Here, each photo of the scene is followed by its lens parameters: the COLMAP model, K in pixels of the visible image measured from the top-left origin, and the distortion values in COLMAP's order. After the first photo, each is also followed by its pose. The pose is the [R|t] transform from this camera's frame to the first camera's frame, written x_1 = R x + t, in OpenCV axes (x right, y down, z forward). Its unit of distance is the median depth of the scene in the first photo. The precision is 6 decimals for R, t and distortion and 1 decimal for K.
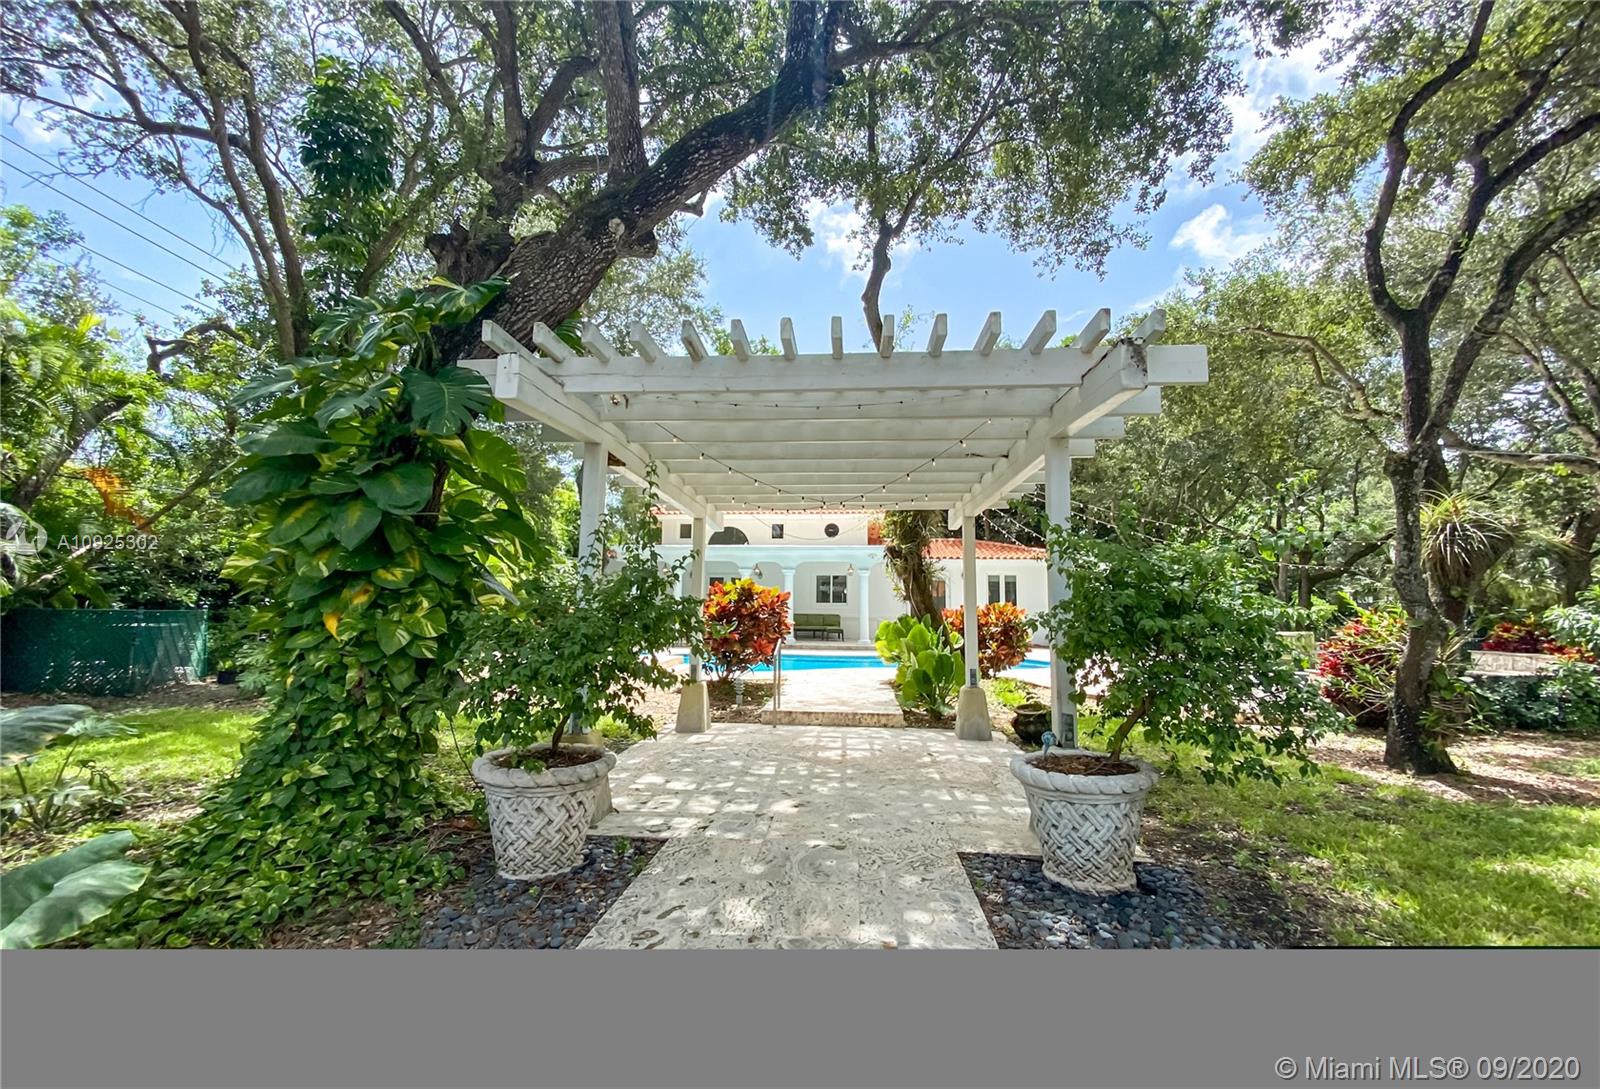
lens RADIAL K [[657.9, 0, 804.6], [0, 657.9, 549.9], [0, 0, 1]] dist [-0.001136, -0.000257]
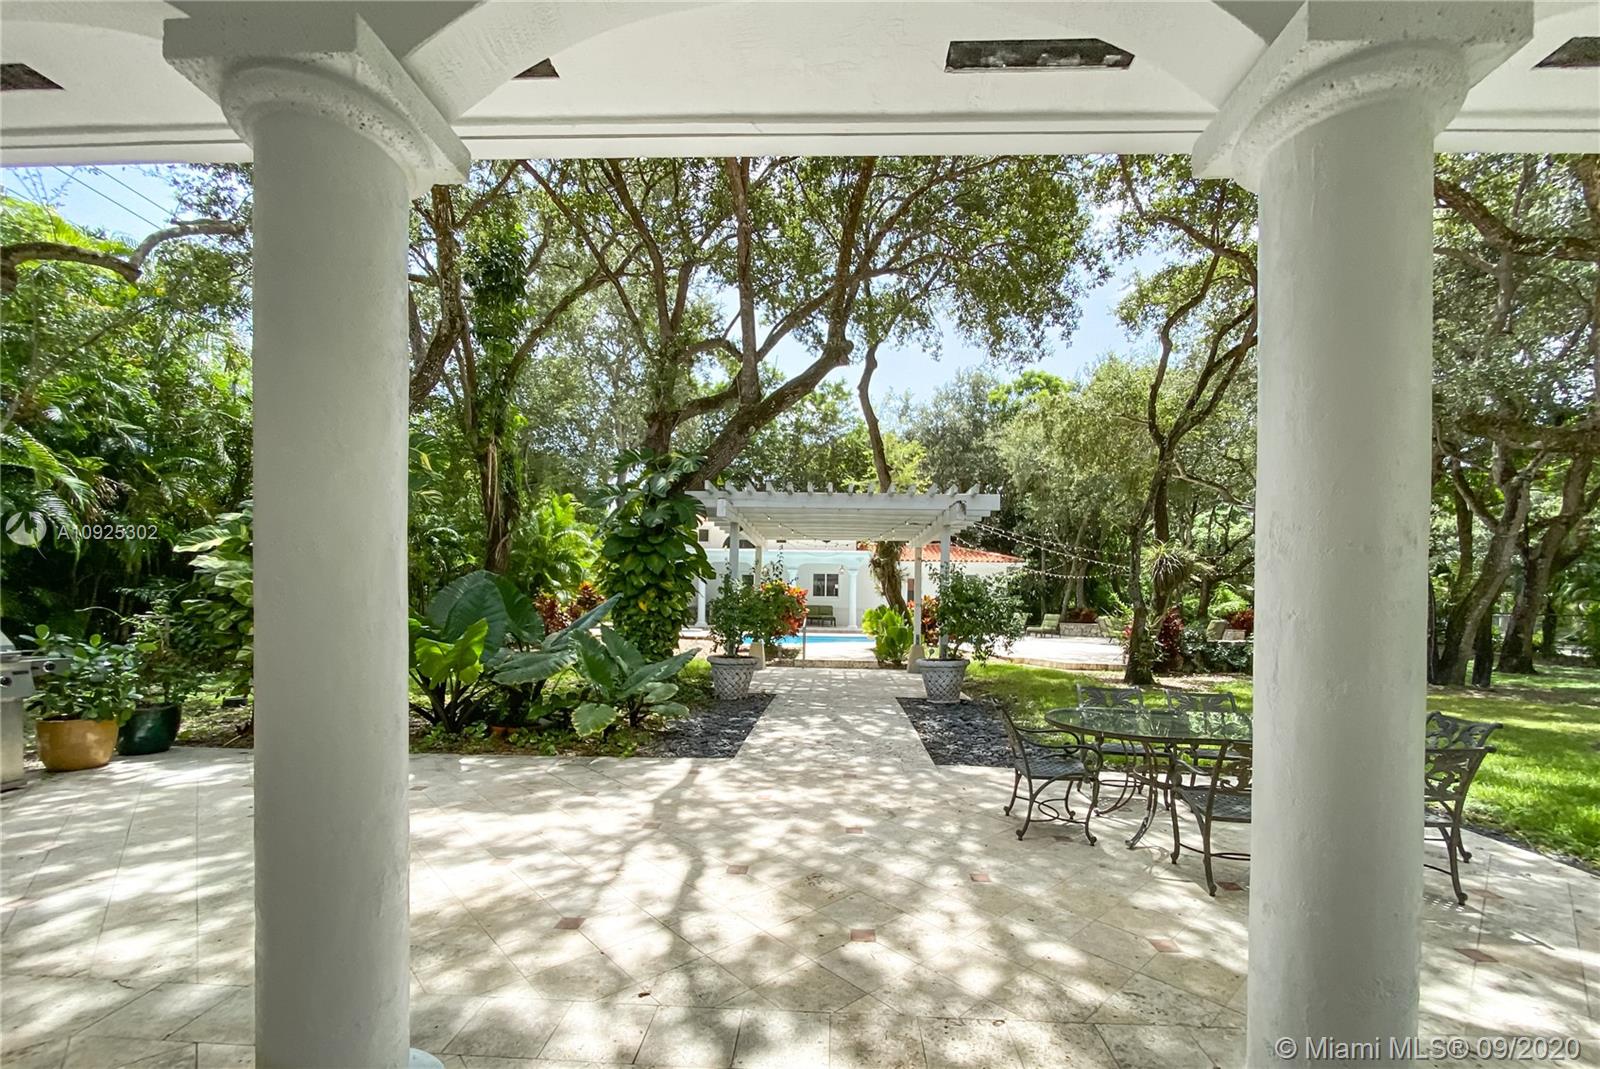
lens RADIAL K [[652.1, 0, 803.9], [0, 652.1, 602.7], [0, 0, 1]] dist [0.019819, 0.000053]
pose [[0.999751, 0.007940, 0.020877, -0.067912], [-0.009817, 0.995766, 0.091396, -0.048768], [-0.020063, -0.091578, 0.995596, -0.569810]]
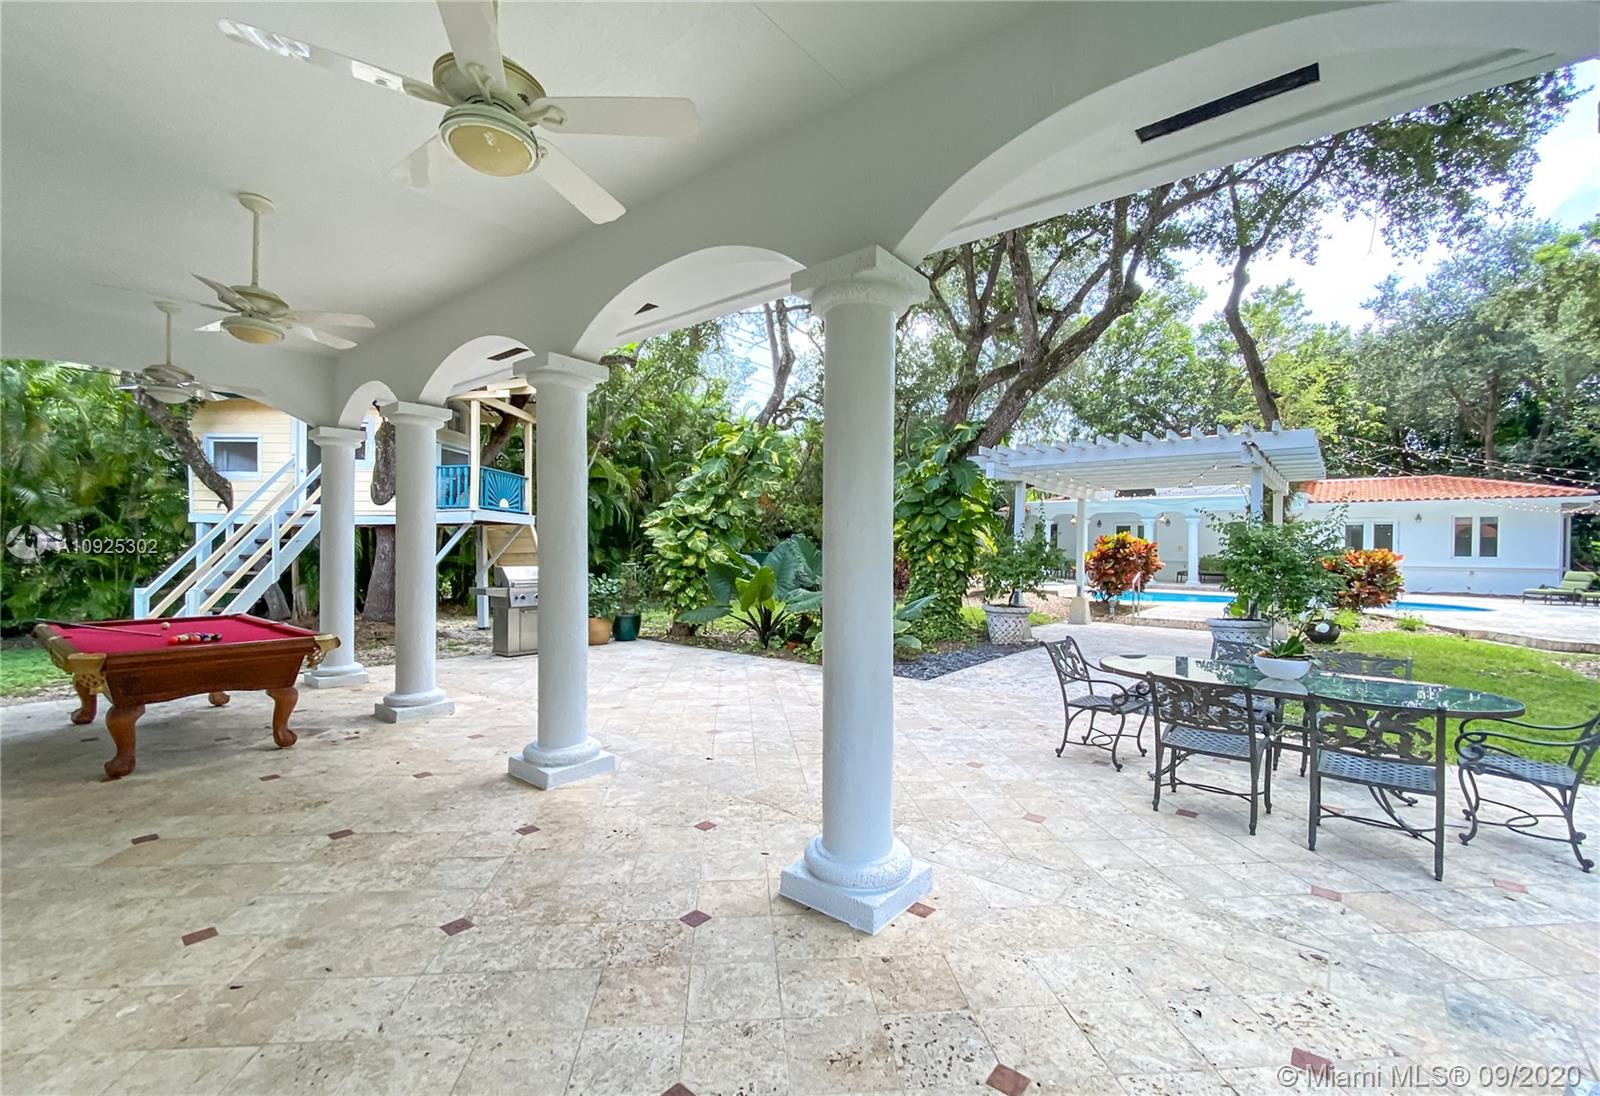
lens RADIAL K [[663.6, 0, 806.8], [0, 663.6, 562.8], [0, 0, 1]] dist [0.000160, -0.000178]
pose [[0.822616, 0.011716, -0.568477, 0.192679], [0.047101, 0.994947, 0.088663, -0.058786], [0.566643, -0.099711, 0.817908, -0.666506]]
